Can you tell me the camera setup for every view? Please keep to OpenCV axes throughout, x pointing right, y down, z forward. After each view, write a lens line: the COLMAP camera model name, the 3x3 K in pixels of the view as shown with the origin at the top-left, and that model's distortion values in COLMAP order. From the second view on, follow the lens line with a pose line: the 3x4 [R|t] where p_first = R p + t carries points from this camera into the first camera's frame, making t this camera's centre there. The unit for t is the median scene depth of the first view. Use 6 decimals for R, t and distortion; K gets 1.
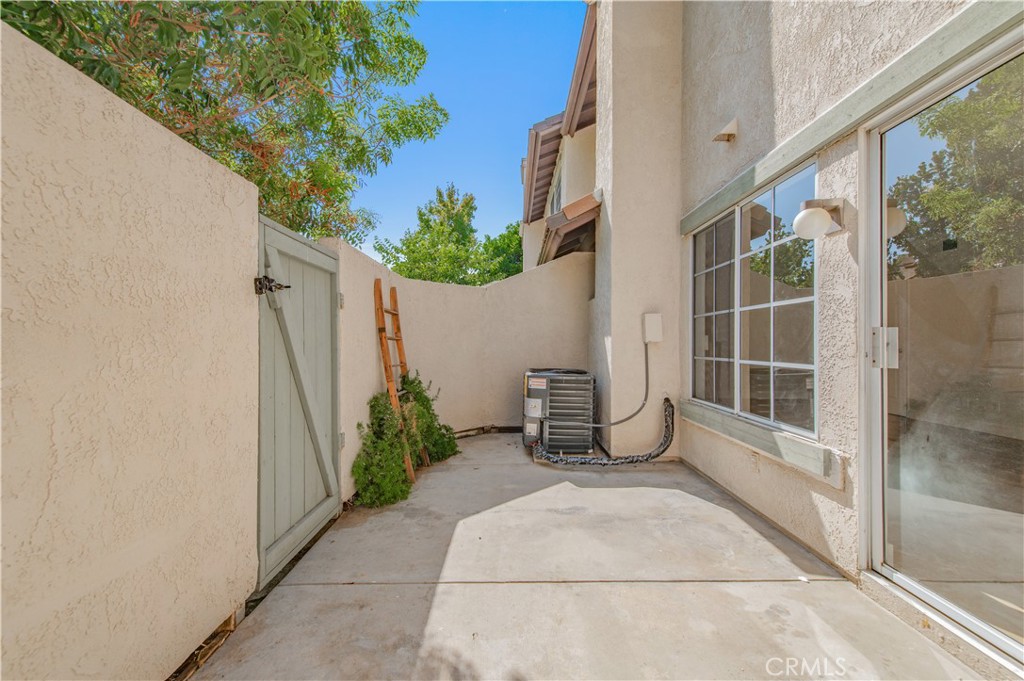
lens RADIAL K [[405.0, 0, 510.3], [0, 405.0, 342.1], [0, 0, 1]] dist [0.002080, -0.000336]
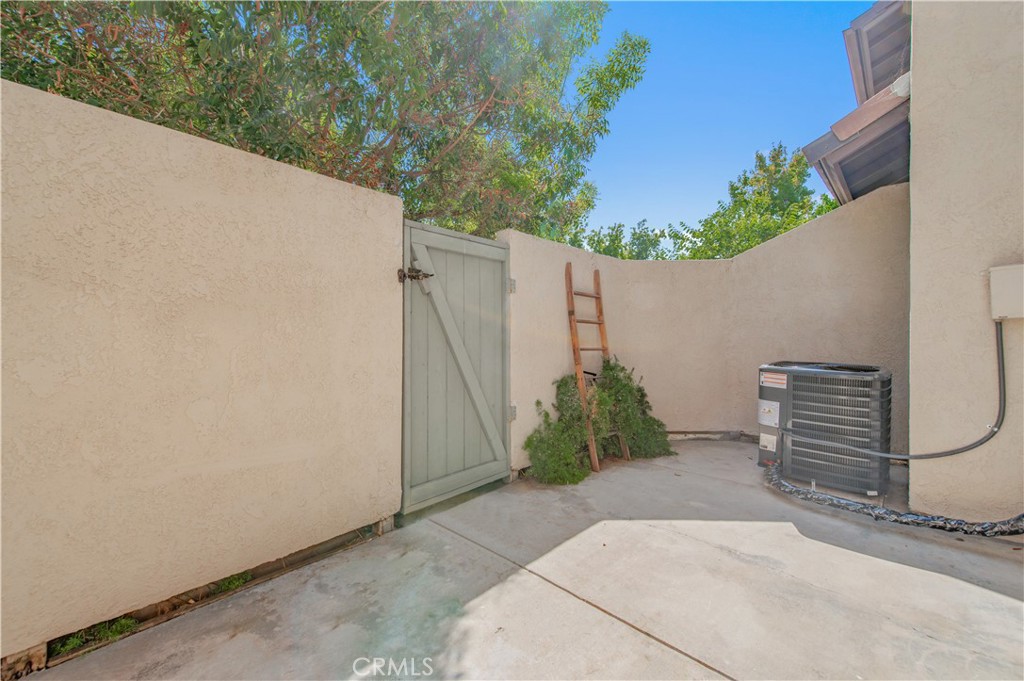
lens RADIAL K [[404.3, 0, 511.3], [0, 404.3, 336.0], [0, 0, 1]] dist [0.017126, -0.006734]
pose [[0.720933, 0.003031, -0.692998, 0.301052], [-0.002490, 0.999995, 0.001783, 0.028468], [0.693000, 0.000440, 0.720937, 0.184925]]
